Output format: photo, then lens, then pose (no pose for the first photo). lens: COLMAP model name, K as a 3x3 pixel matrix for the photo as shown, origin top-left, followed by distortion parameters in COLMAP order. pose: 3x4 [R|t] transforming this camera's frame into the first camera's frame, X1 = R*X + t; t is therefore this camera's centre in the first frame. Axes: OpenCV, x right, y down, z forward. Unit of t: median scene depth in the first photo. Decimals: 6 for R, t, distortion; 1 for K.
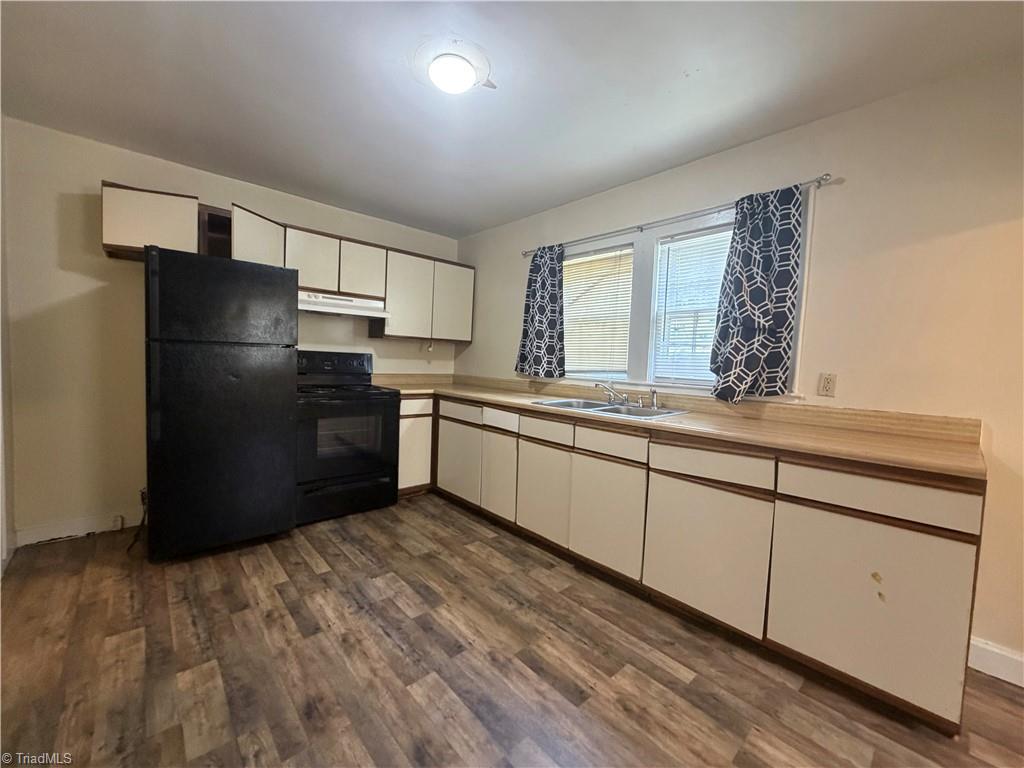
lens RADIAL K [[406.7, 0, 508.8], [0, 406.7, 382.1], [0, 0, 1]] dist [-0.003017, -0.000239]
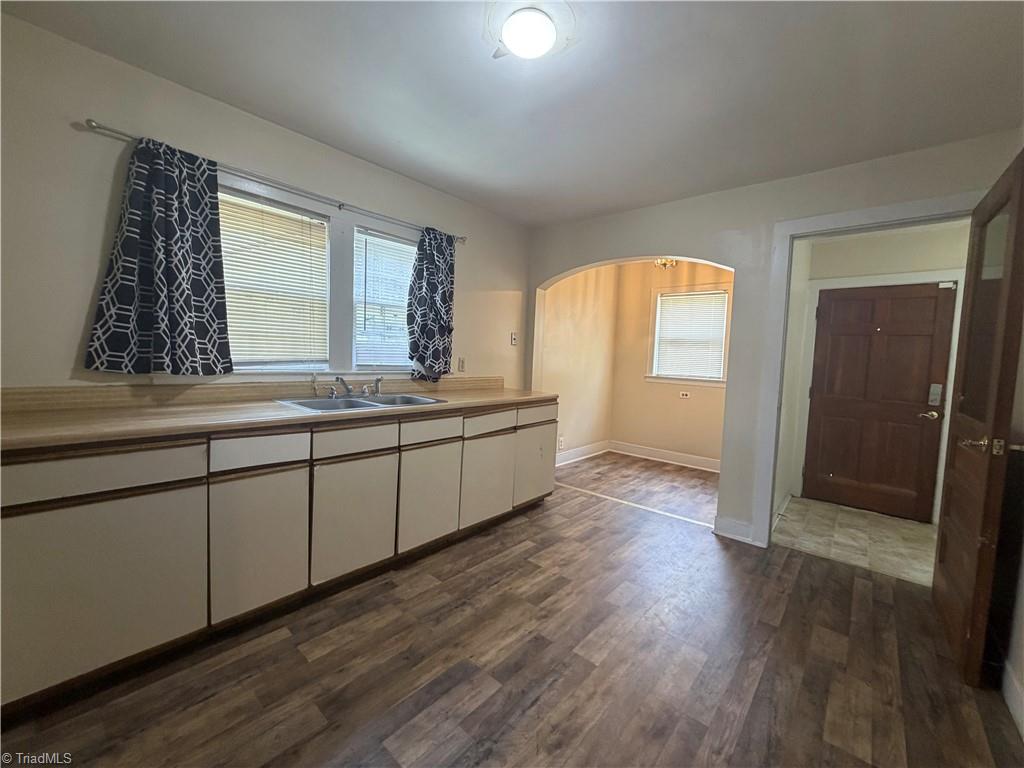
lens RADIAL K [[406.7, 0, 508.8], [0, 406.7, 382.1], [0, 0, 1]] dist [-0.003017, -0.000239]
pose [[-0.104354, -0.104451, 0.989040, -0.874416], [0.012846, 0.994245, 0.106356, -0.094523], [-0.994457, 0.023804, -0.102412, 0.942690]]
